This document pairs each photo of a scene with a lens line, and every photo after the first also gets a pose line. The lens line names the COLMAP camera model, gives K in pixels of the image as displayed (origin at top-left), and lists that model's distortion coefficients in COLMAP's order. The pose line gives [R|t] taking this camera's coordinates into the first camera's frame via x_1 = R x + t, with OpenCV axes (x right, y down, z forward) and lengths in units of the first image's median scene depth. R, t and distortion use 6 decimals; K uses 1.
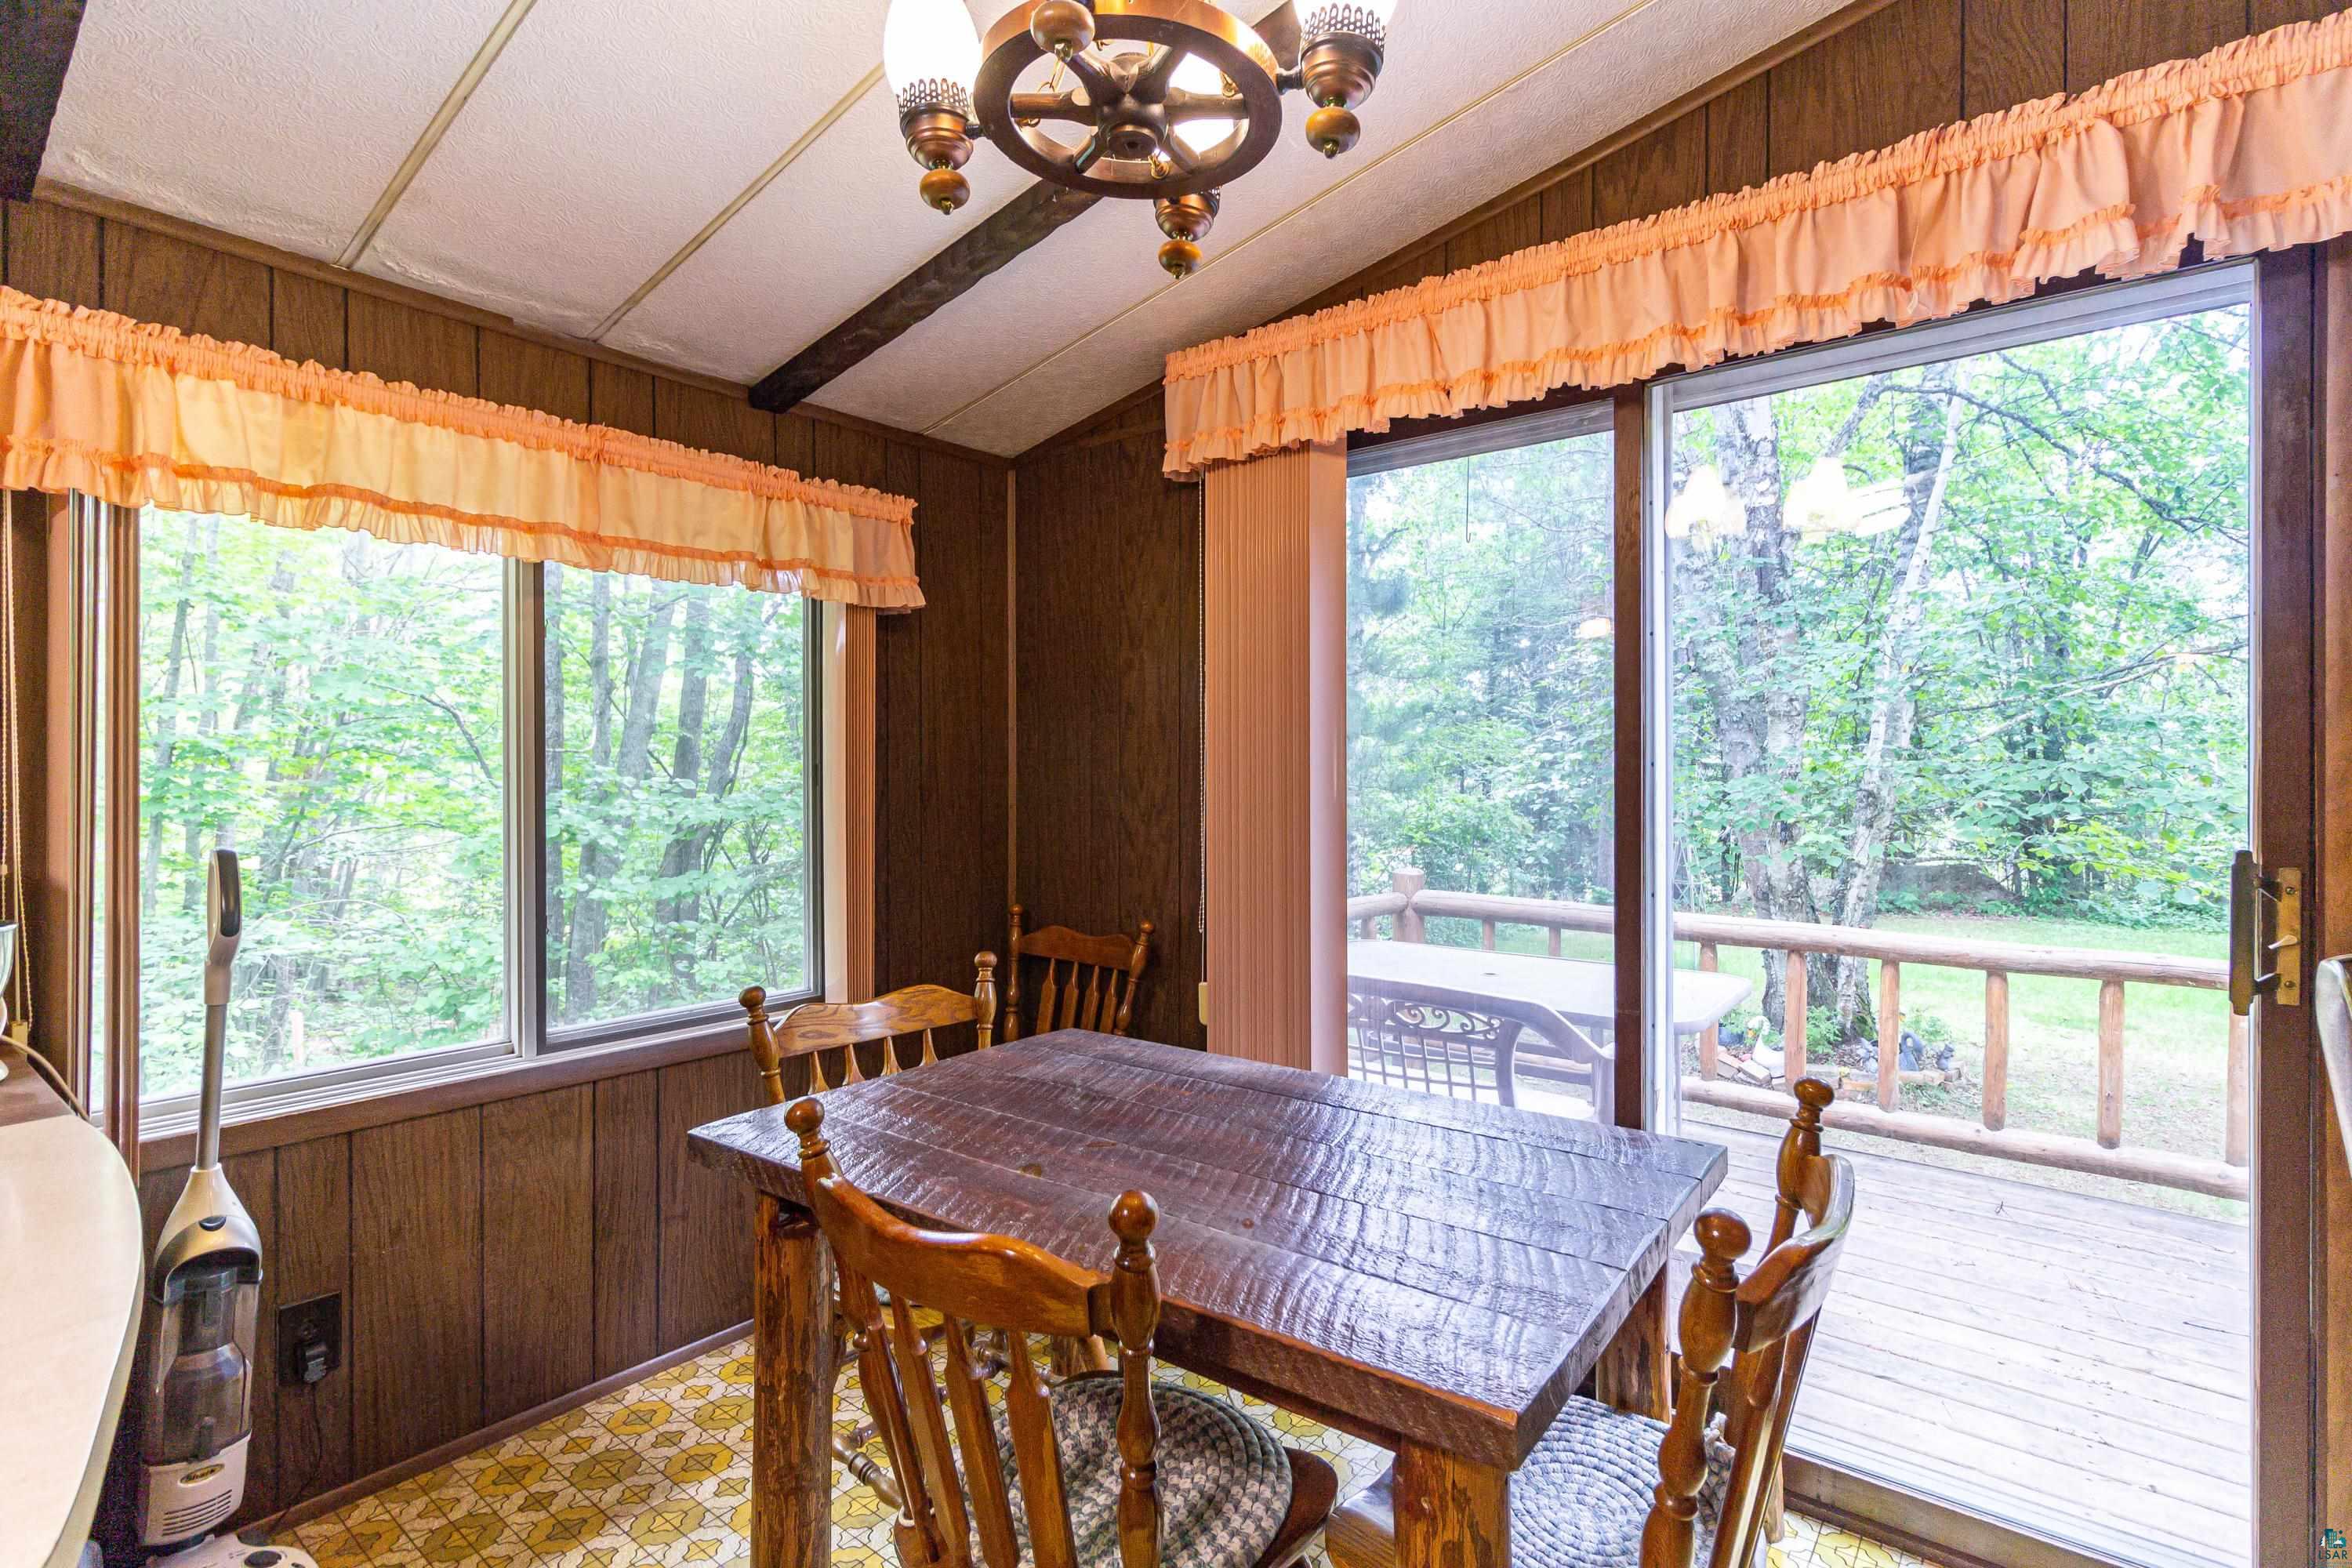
lens RADIAL K [[1108.6, 0, 1194.7], [0, 1108.6, 773.8], [0, 0, 1]] dist [-0.000763, 0.000943]
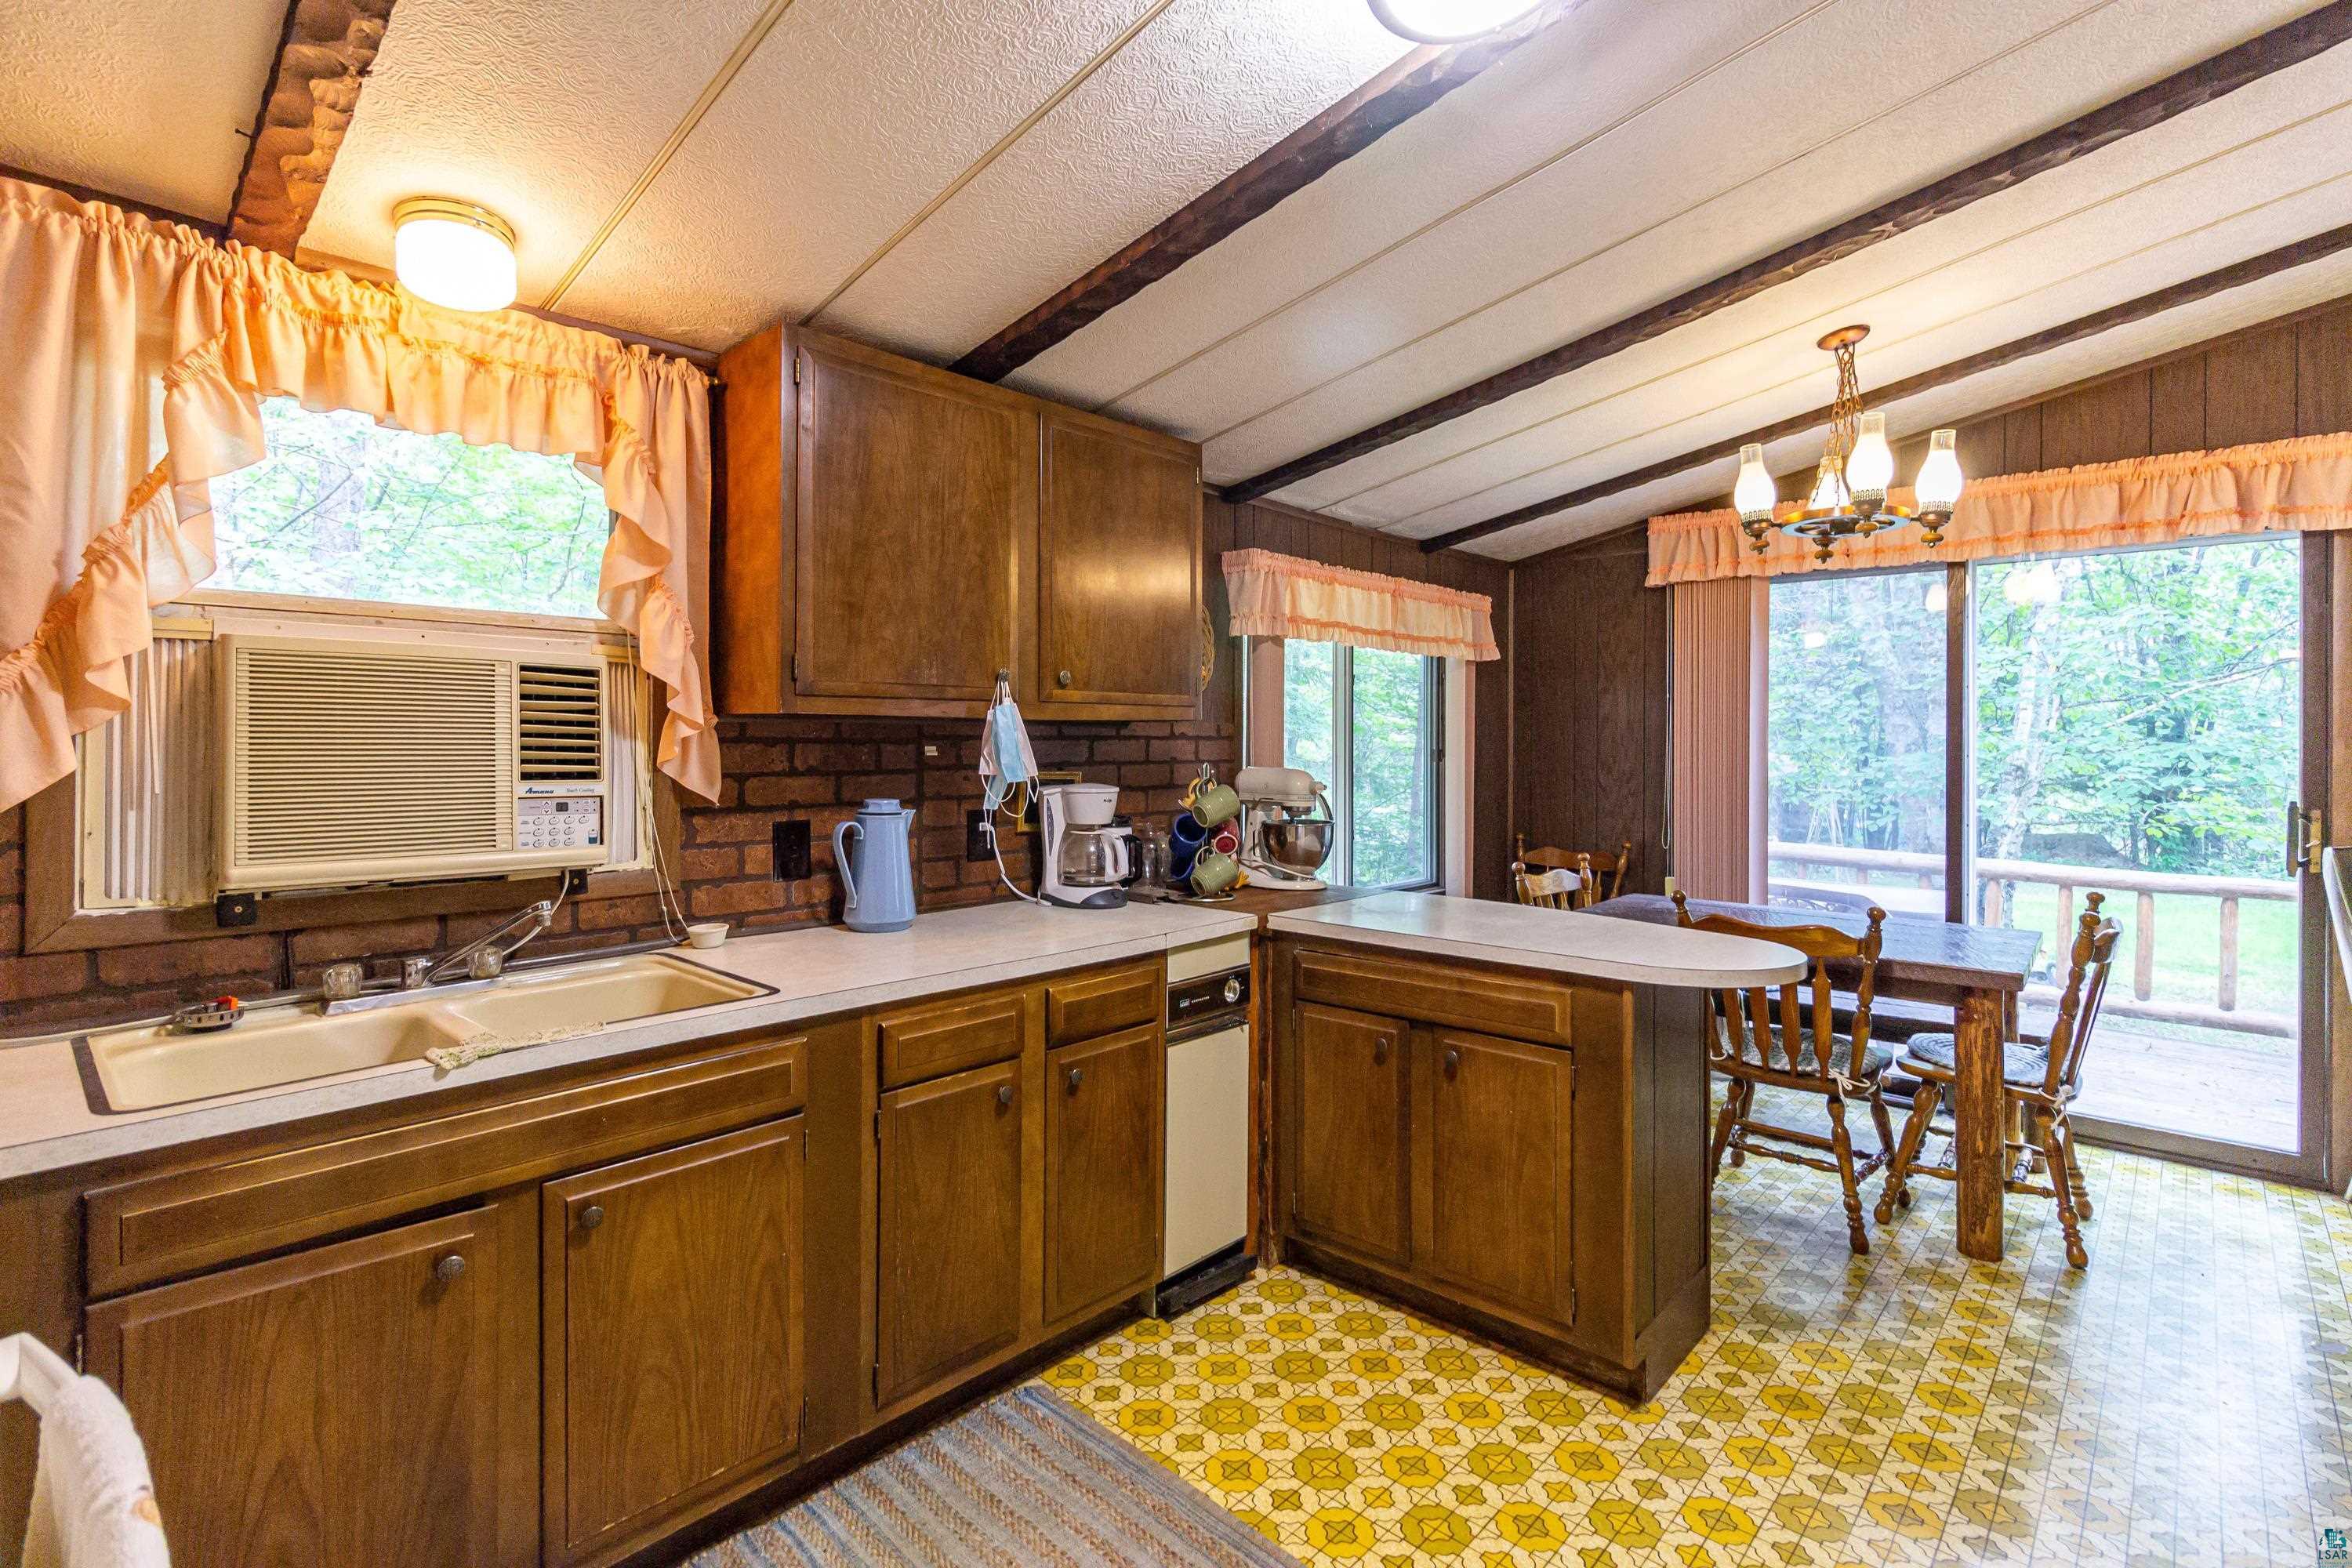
lens RADIAL K [[1108.6, 0, 1162.5], [0, 1108.6, 734.8], [0, 0, 1]] dist [-0.000763, 0.000943]
pose [[0.997069, 0.005914, -0.076279, -0.773163], [-0.006237, 0.999973, -0.003989, -0.026762], [0.076253, 0.004453, 0.997079, -0.940701]]
